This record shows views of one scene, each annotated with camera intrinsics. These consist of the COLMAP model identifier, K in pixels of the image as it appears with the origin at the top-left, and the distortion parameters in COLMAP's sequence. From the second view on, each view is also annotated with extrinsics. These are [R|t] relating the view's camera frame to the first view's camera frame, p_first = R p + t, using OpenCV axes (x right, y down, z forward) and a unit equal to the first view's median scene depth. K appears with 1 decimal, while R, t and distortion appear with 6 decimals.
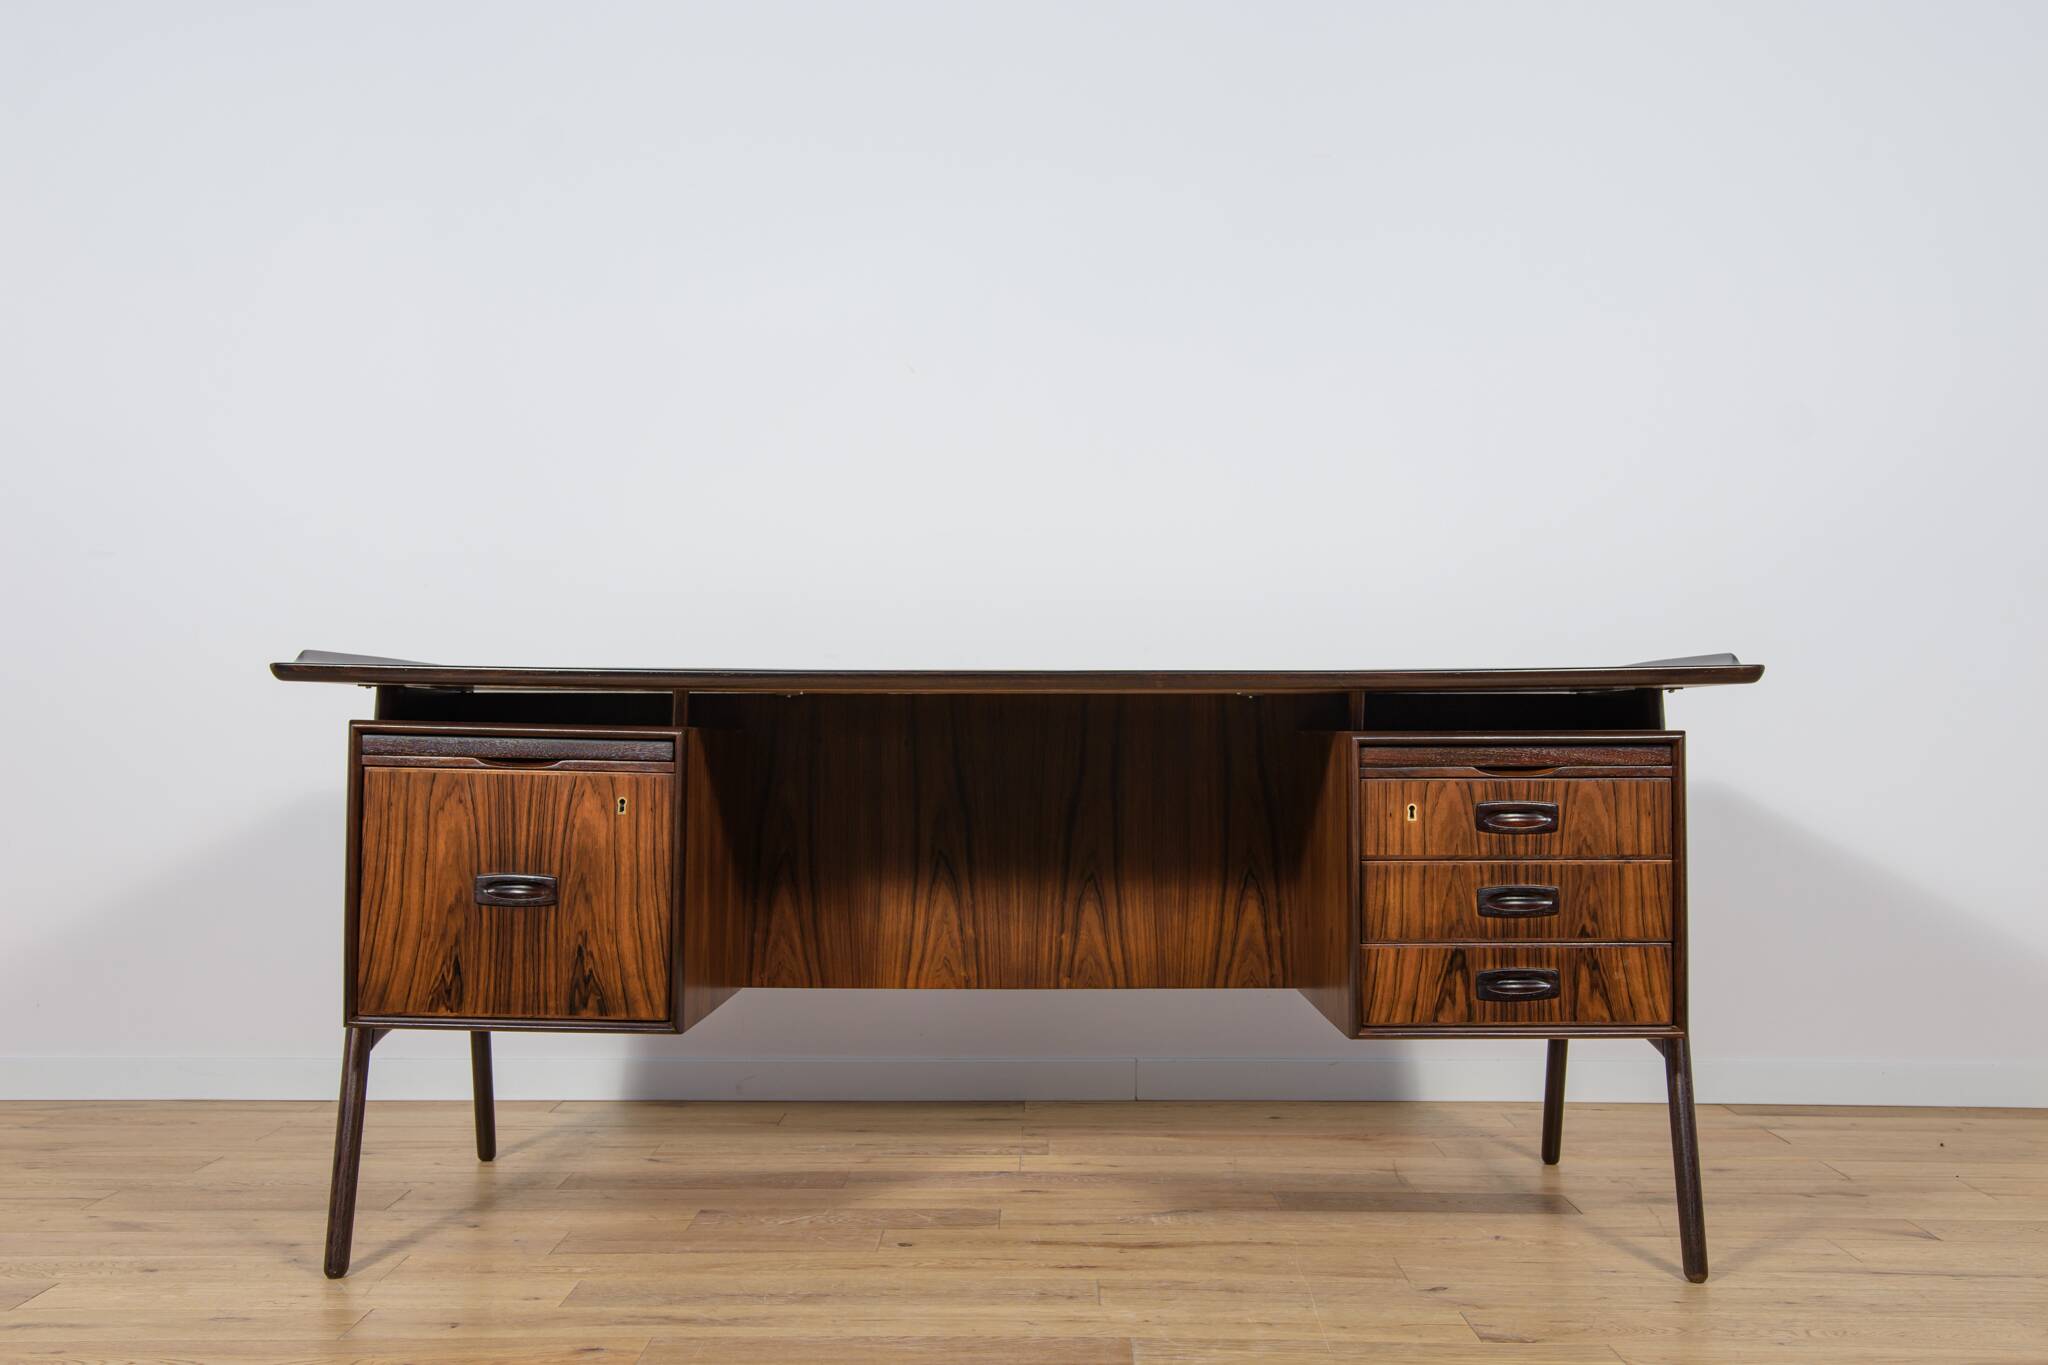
lens RADIAL K [[2252.8, 0, 1052.3], [0, 2252.8, 719.9], [0, 0, 1]] dist [0.036023, 0.000000]
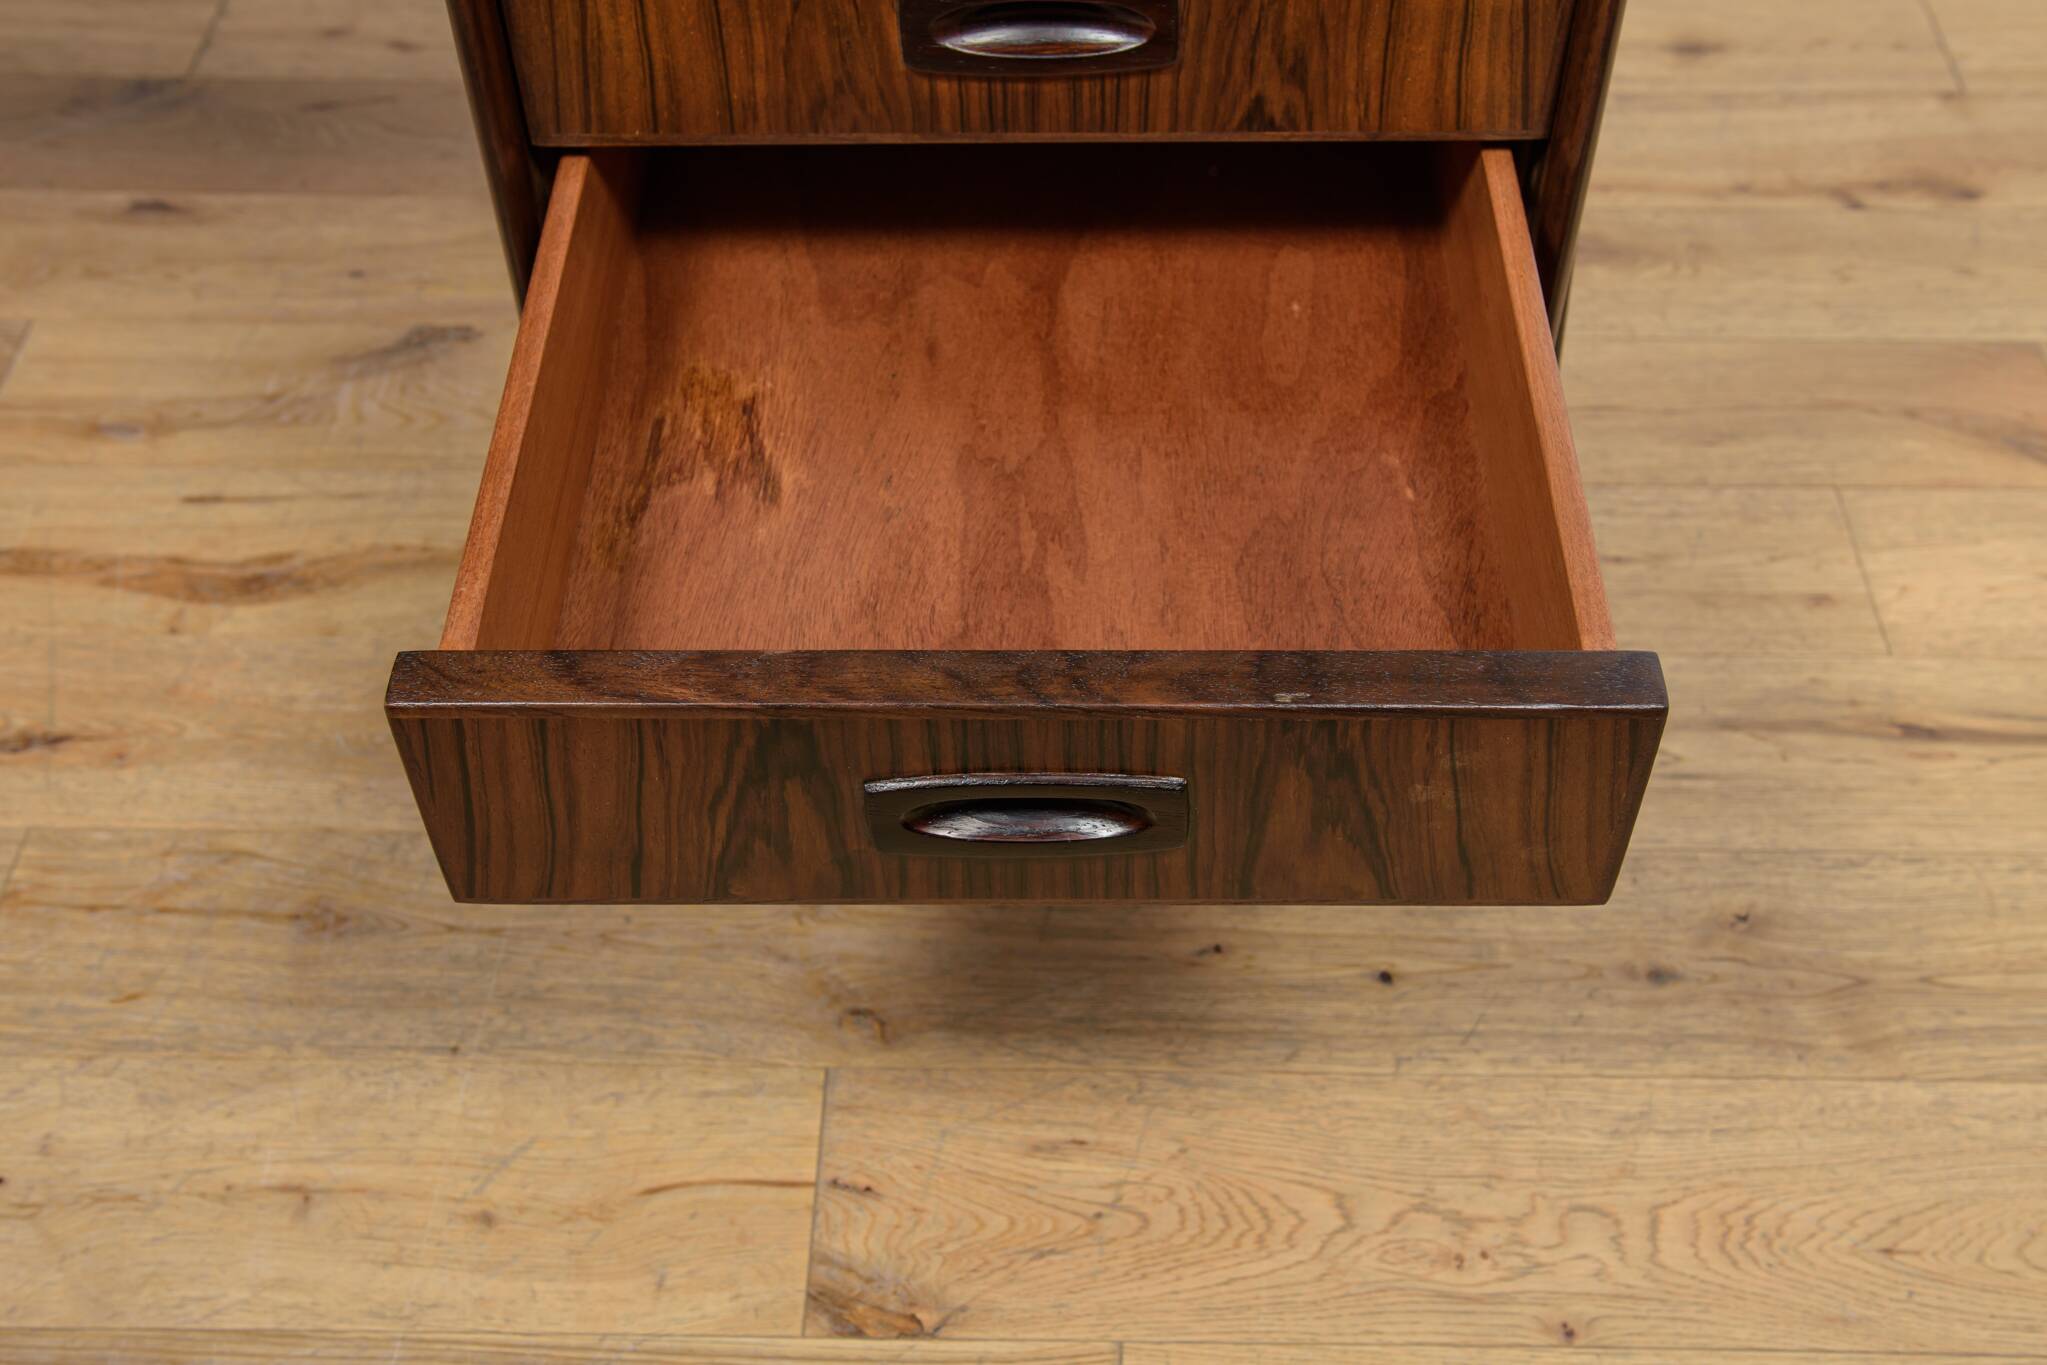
lens RADIAL K [[2251.7, 0, 1040.4], [0, 2251.7, 709.9], [0, 0, 1]] dist [0.036023, 0.000000]
pose [[0.999874, 0.010768, -0.011676, 0.210748], [0.001607, 0.662731, 0.748856, -0.080302], [0.015802, -0.748780, 0.662630, 0.739363]]
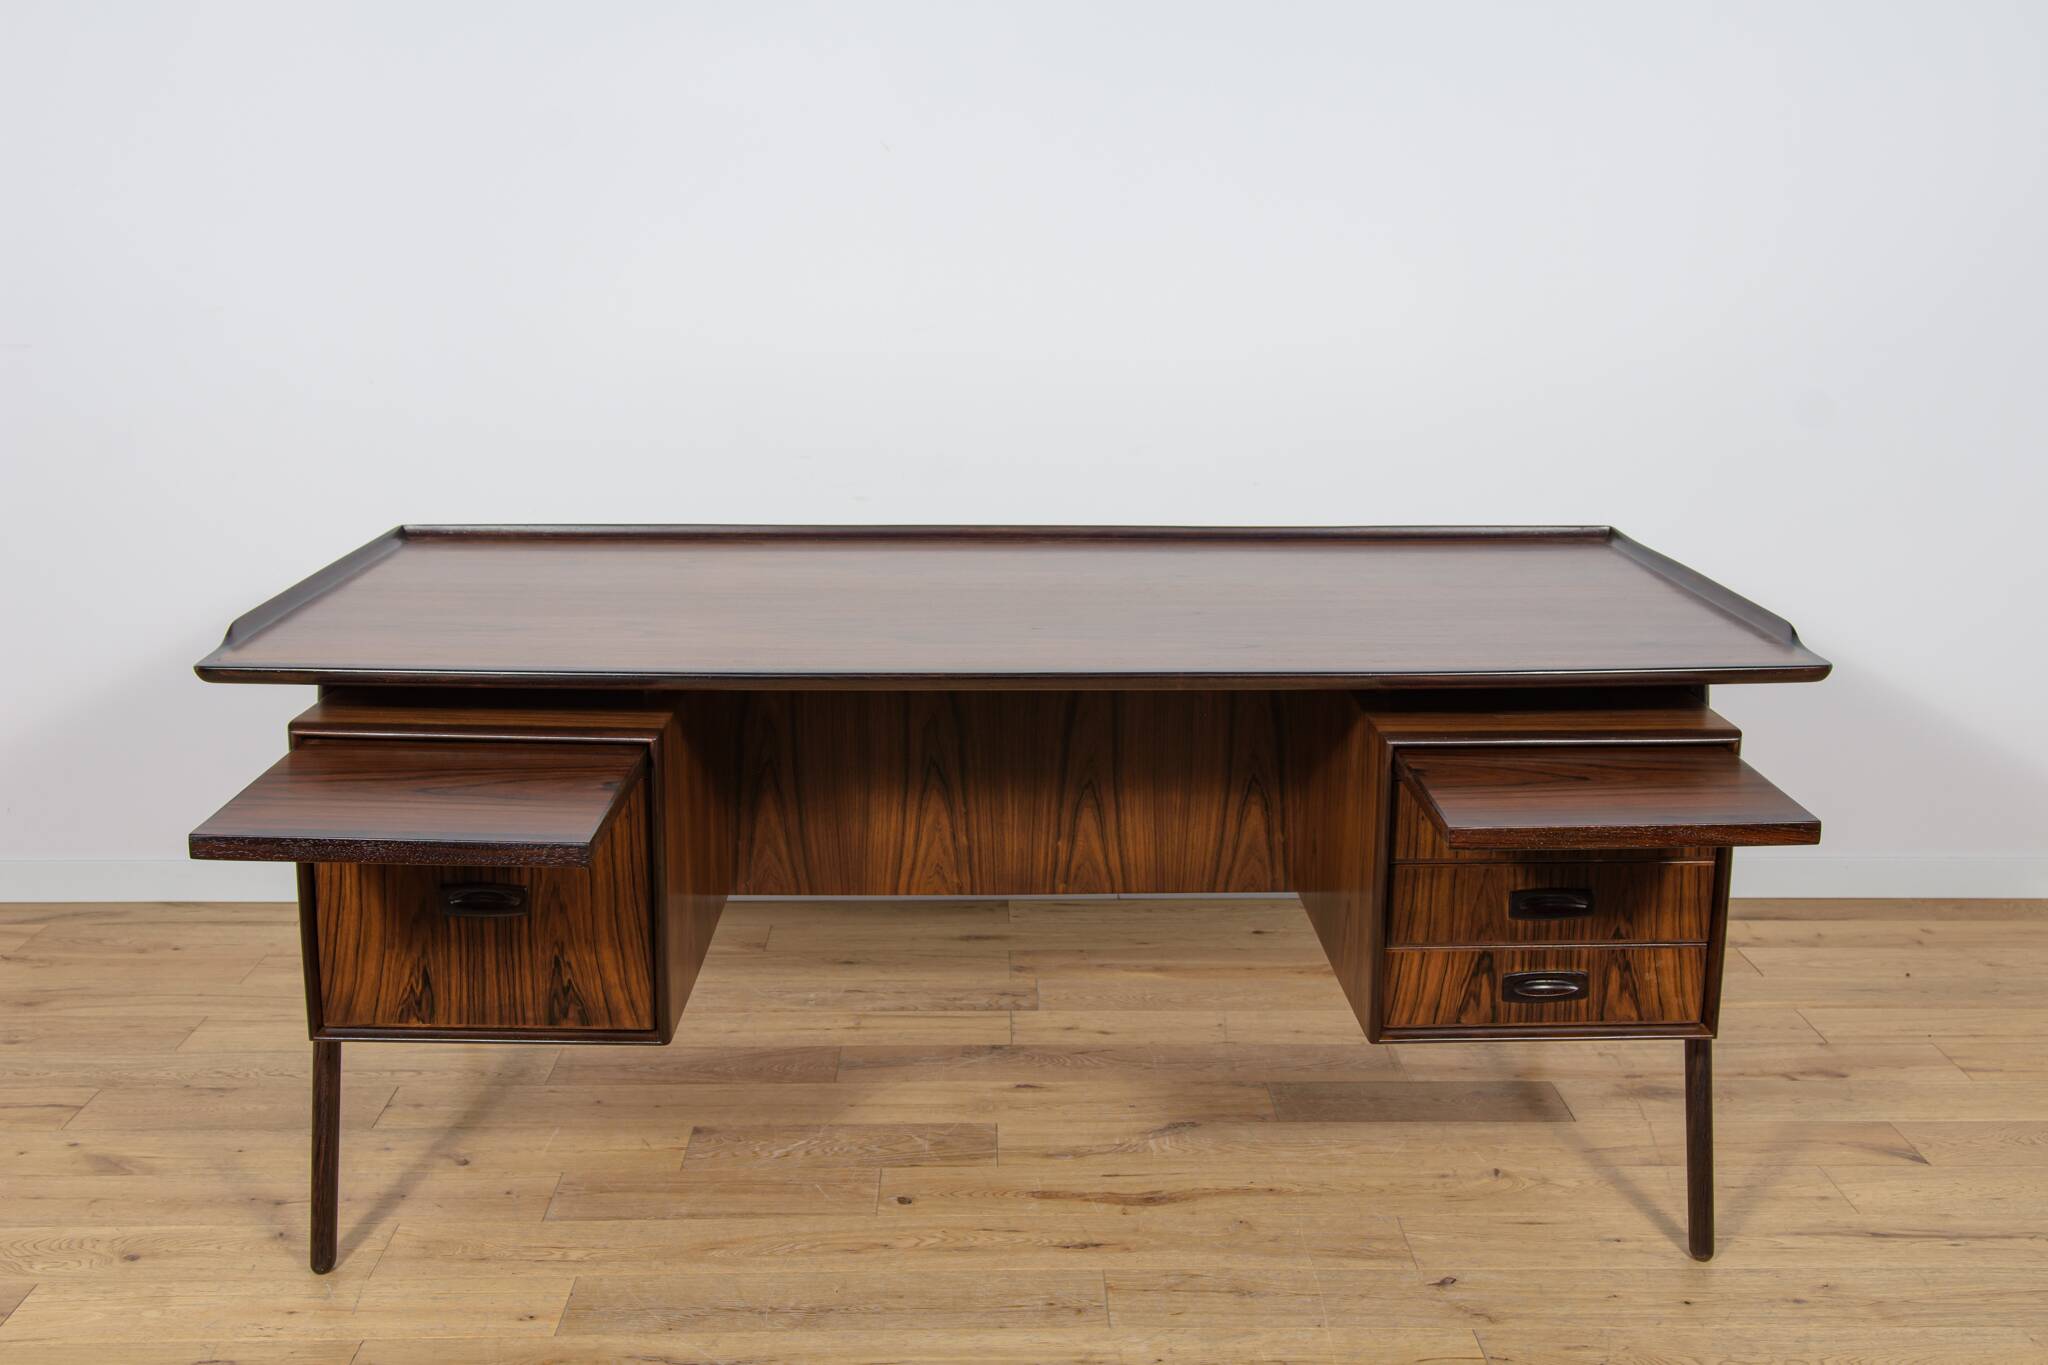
lens RADIAL K [[2060.7, 0, 1063.6], [0, 2060.7, 703.0], [0, 0, 1]] dist [0.004841, 0.000000]
pose [[0.999431, -0.000053, 0.033716, -0.027615], [-0.008143, 0.970010, 0.242929, -0.210037], [-0.032718, -0.243066, 0.969458, 0.188006]]
